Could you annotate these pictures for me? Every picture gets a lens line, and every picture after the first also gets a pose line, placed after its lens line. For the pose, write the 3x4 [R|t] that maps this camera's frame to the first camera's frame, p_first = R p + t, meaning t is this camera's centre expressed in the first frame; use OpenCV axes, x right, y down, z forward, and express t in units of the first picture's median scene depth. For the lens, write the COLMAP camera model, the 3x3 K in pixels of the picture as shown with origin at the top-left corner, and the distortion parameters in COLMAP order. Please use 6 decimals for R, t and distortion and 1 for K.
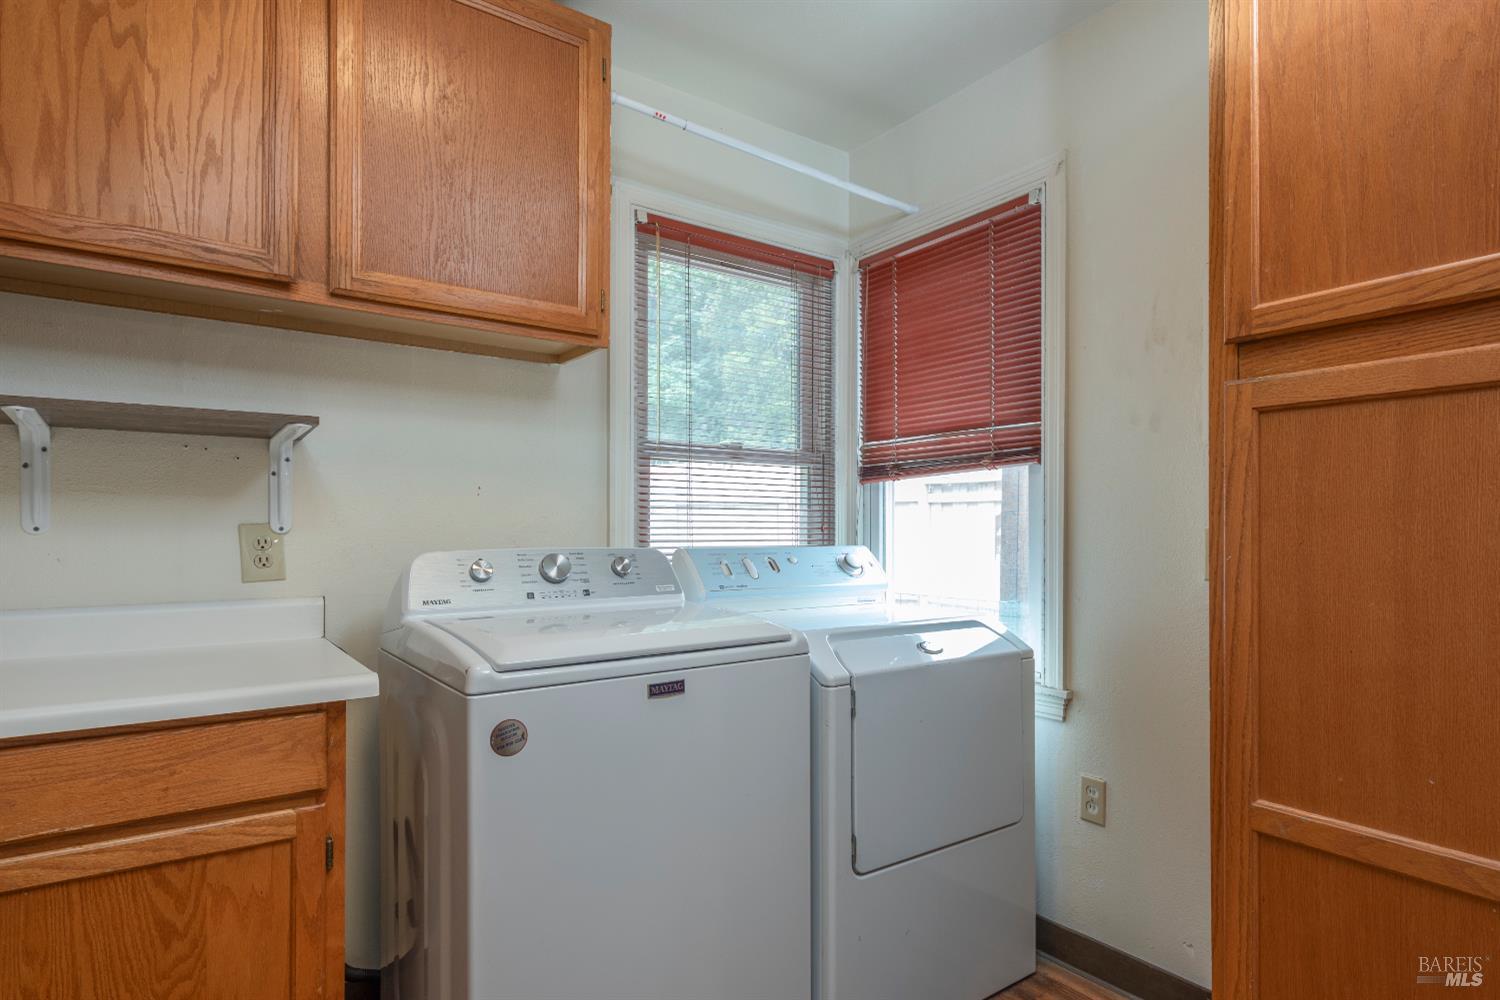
lens RADIAL K [[784.5, 0, 723.9], [0, 784.5, 530.6], [0, 0, 1]] dist [0.008836, -0.002314]
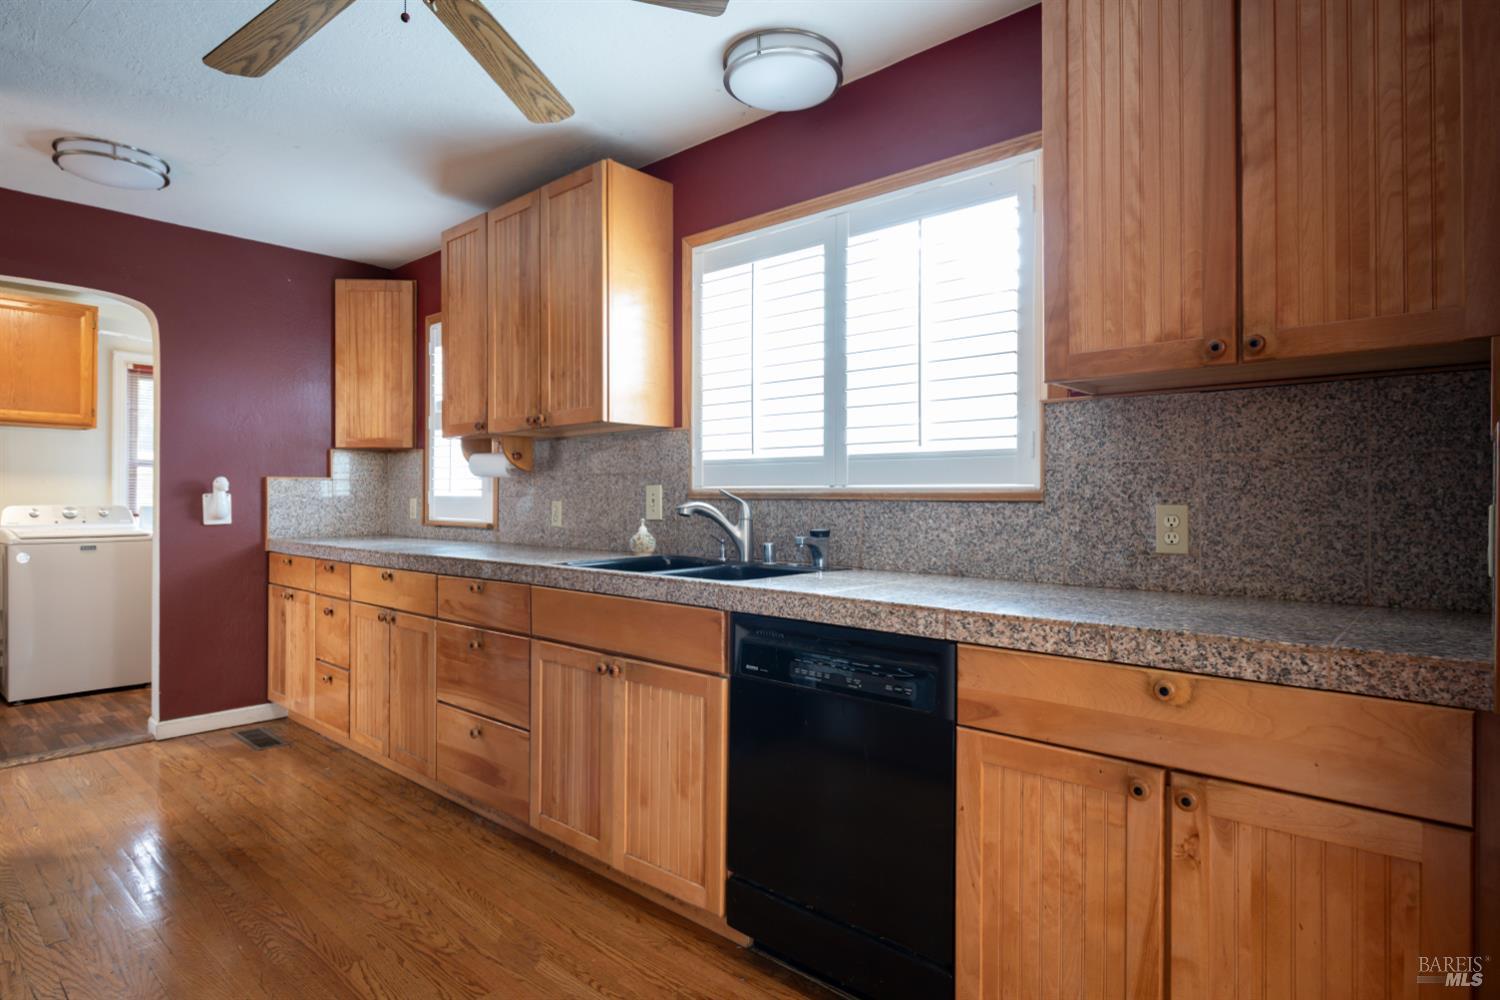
lens RADIAL K [[796.6, 0, 753.1], [0, 796.6, 498.1], [0, 0, 1]] dist [0.005063, 0.000566]
pose [[0.974056, 0.005364, 0.226243, 1.792127], [-0.004763, 0.999984, -0.003205, -0.002860], [-0.226257, 0.002044, 0.974066, -2.726896]]
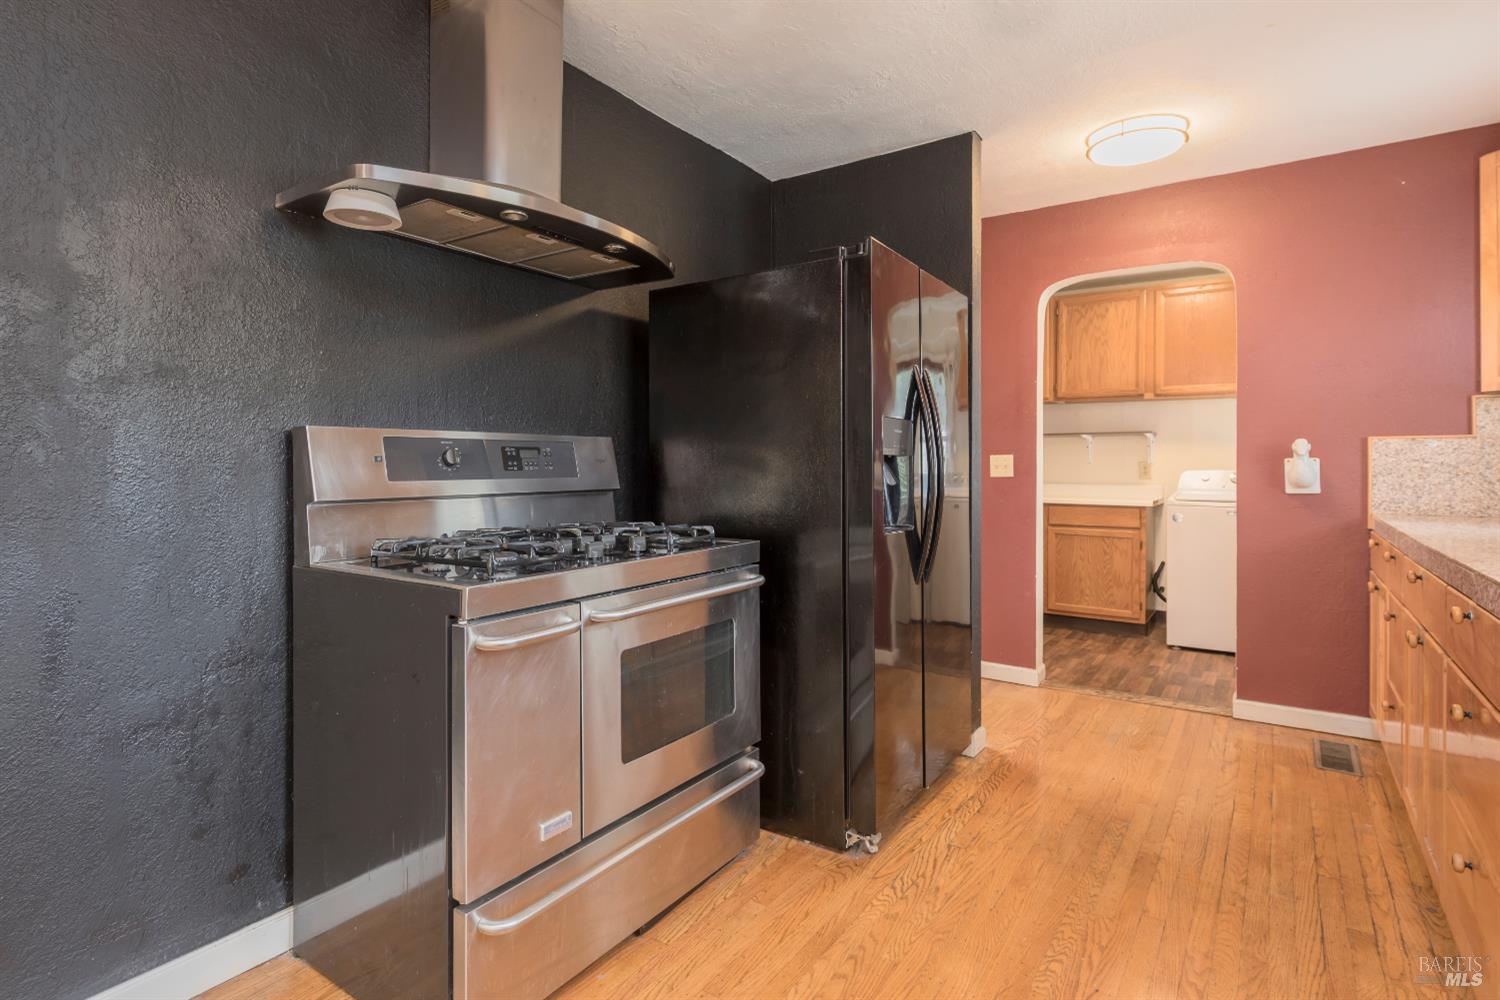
lens RADIAL K [[784.5, 0, 720.6], [0, 784.5, 464.8], [0, 0, 1]] dist [0.008836, -0.002314]
pose [[0.331012, 0.003796, -0.943619, 2.265371], [-0.002509, 0.999992, 0.003143, -0.001321], [0.943623, 0.001328, 0.331019, -2.071047]]
